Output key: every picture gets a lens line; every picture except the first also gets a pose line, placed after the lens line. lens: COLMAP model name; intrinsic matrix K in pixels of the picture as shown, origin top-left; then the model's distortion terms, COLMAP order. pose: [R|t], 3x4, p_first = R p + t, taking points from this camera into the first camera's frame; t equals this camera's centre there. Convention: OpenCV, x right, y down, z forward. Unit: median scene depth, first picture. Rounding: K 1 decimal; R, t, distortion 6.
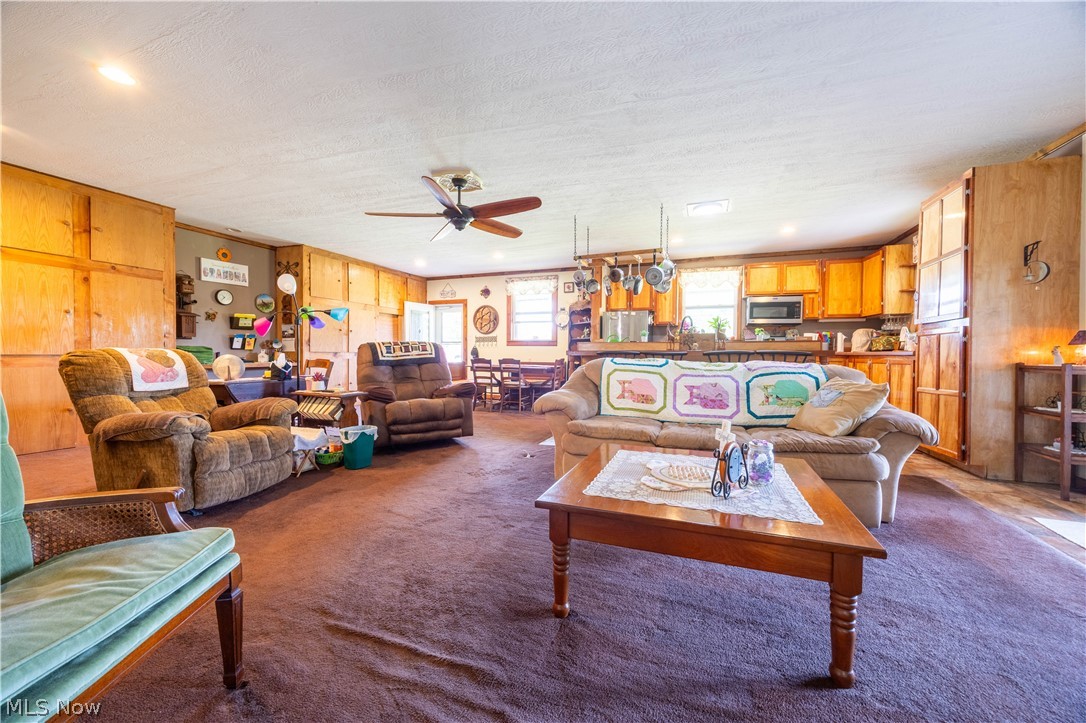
lens RADIAL K [[411.6, 0, 544.7], [0, 411.6, 362.0], [0, 0, 1]] dist [-0.002340, -0.000276]
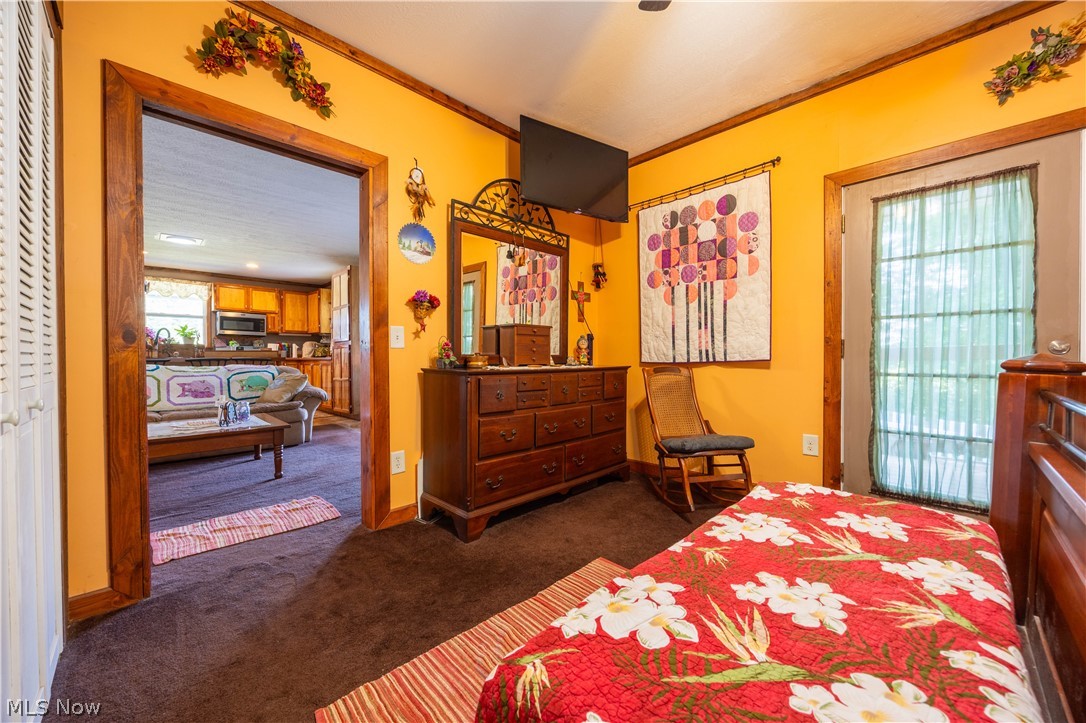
lens RADIAL K [[411.6, 0, 544.7], [0, 411.6, 362.0], [0, 0, 1]] dist [-0.002340, -0.000276]
pose [[0.411384, -0.016232, 0.911318, -0.225379], [0.027187, 0.999615, 0.005532, 0.005945], [-0.911057, 0.022501, 0.411667, -0.383397]]
